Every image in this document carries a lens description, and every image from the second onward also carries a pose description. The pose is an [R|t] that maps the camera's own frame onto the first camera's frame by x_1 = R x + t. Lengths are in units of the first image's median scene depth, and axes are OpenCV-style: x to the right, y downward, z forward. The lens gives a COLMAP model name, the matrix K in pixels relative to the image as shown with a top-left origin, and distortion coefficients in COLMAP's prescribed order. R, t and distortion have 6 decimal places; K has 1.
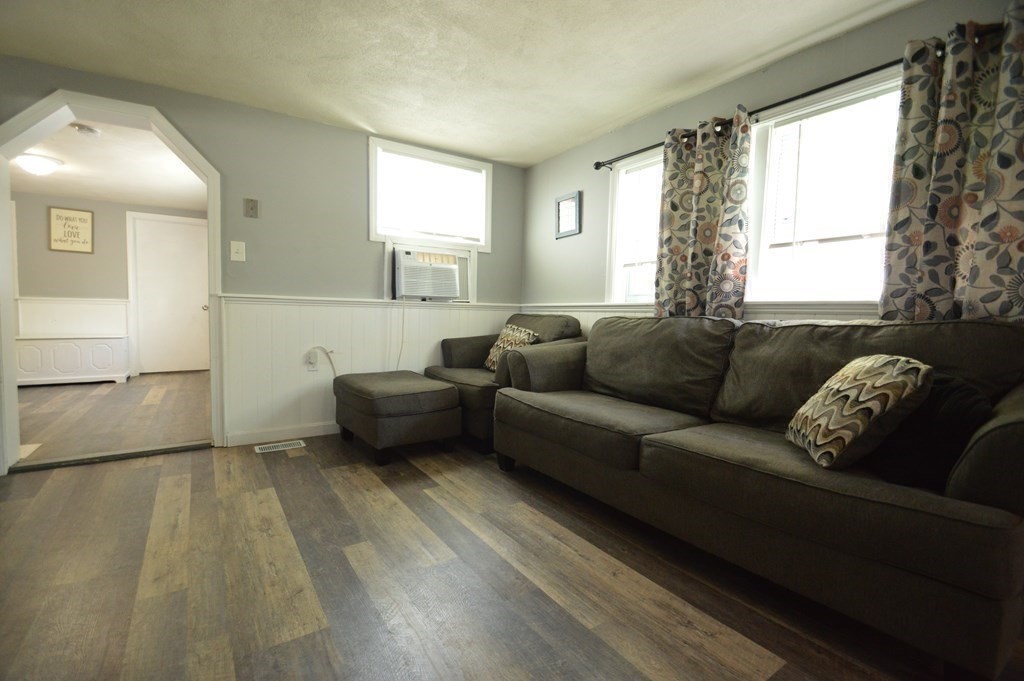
lens RADIAL K [[455.3, 0, 501.0], [0, 455.3, 337.4], [0, 0, 1]] dist [-0.000372, -0.000777]
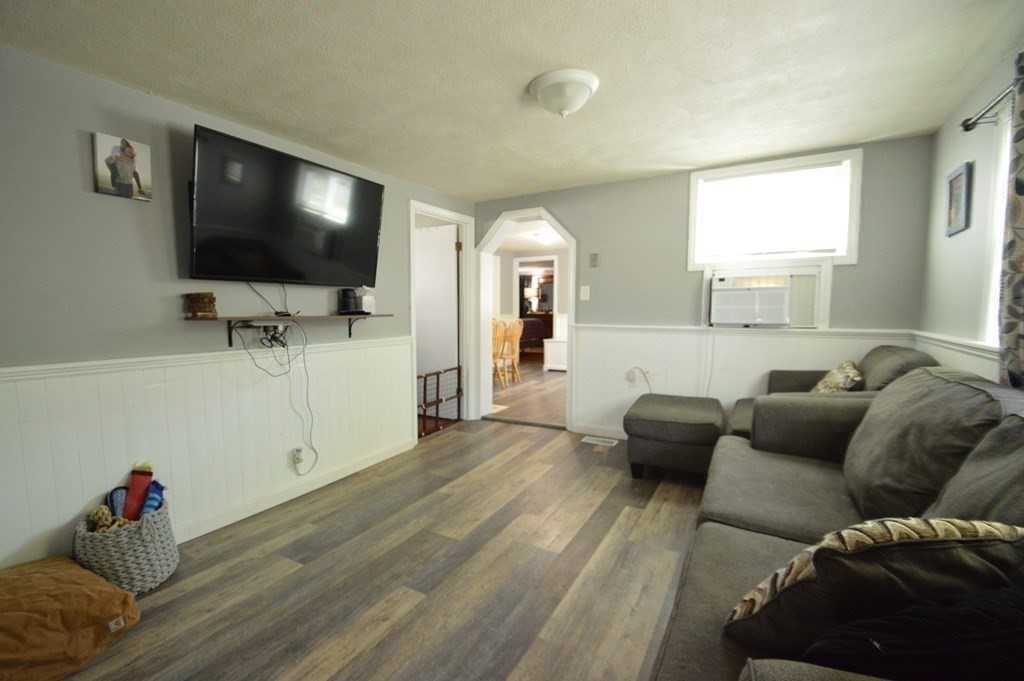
lens RADIAL K [[455.3, 0, 501.0], [0, 455.3, 337.4], [0, 0, 1]] dist [-0.000372, -0.000777]
pose [[0.442380, 0.040664, -0.895906, 0.550737], [-0.031950, 0.999052, 0.029569, -0.088041], [0.896259, 0.015544, 0.443259, 0.163370]]
